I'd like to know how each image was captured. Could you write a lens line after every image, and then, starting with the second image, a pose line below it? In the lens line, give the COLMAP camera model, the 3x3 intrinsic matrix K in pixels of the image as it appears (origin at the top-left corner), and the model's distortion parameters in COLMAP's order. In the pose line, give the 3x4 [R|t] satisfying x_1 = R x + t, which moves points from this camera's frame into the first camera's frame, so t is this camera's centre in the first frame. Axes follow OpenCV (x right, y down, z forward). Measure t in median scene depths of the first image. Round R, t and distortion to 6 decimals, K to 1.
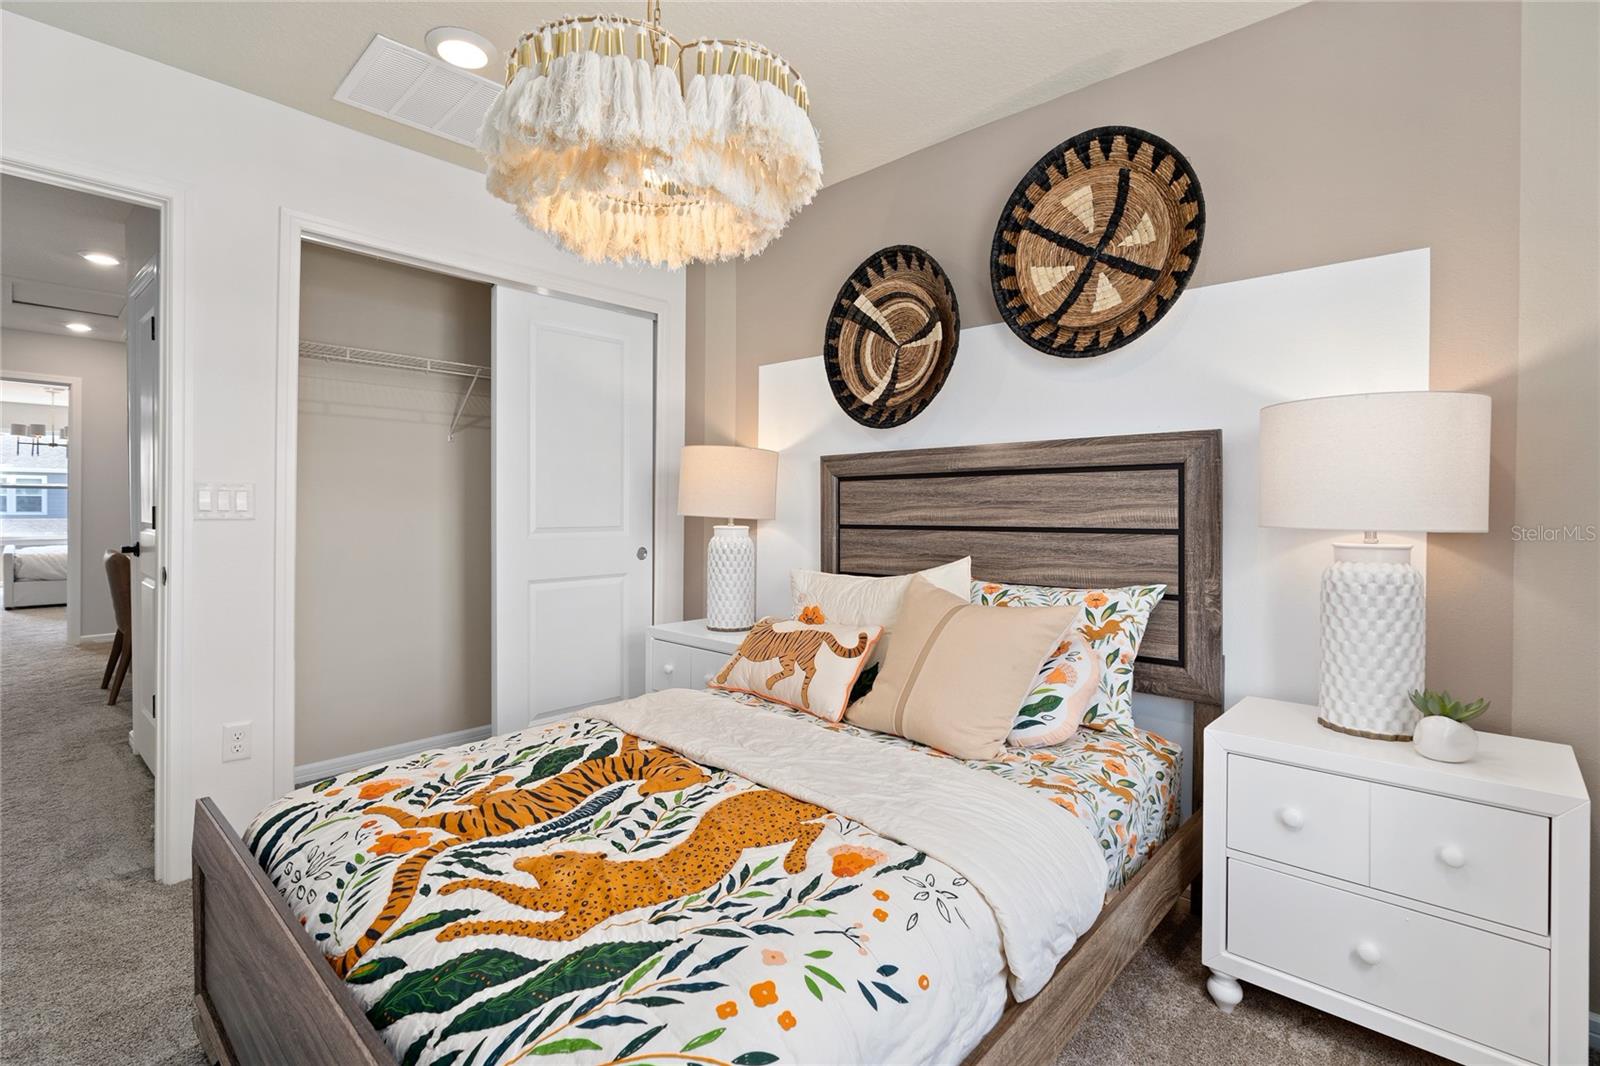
lens RADIAL K [[749.8, 0, 824.9], [0, 749.8, 504.7], [0, 0, 1]] dist [-0.002887, 0.000441]
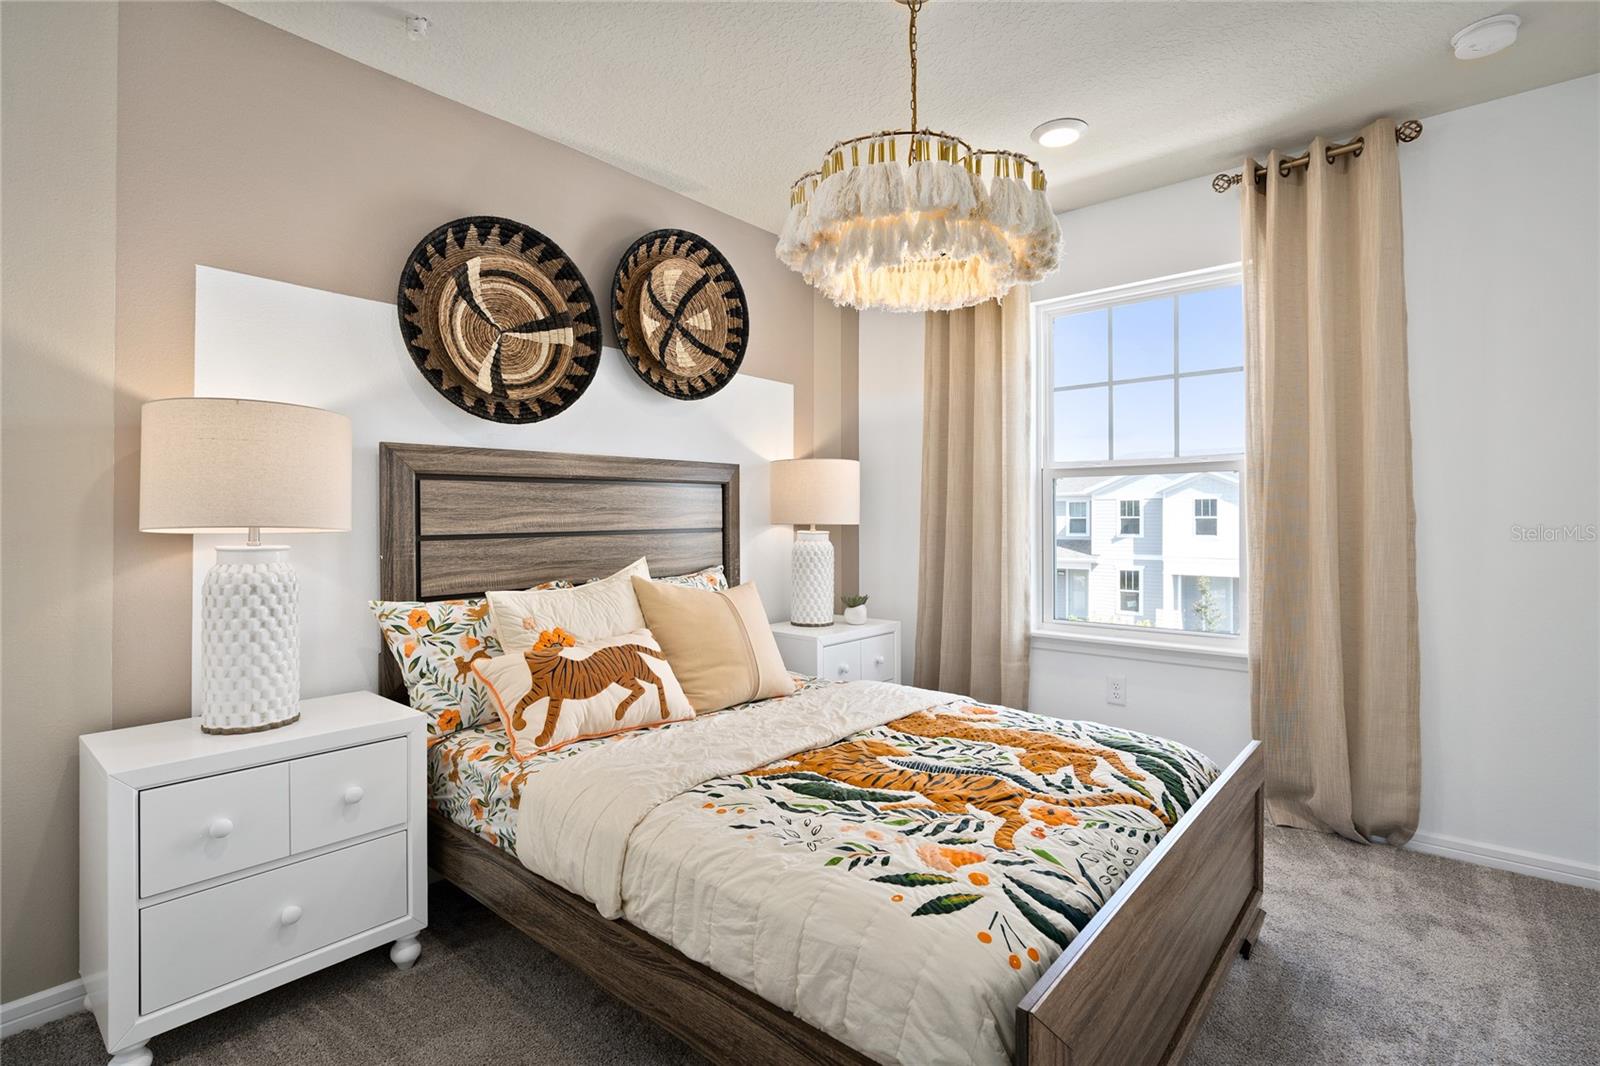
lens RADIAL K [[783.5, 0, 766.4], [0, 783.5, 516.8], [0, 0, 1]] dist [-0.014734, 0.004074]
pose [[-0.015234, -0.001299, 0.999883, -0.875052], [-0.001752, 0.999998, 0.001273, 0.006070], [-0.999882, -0.001733, -0.015237, 0.739594]]
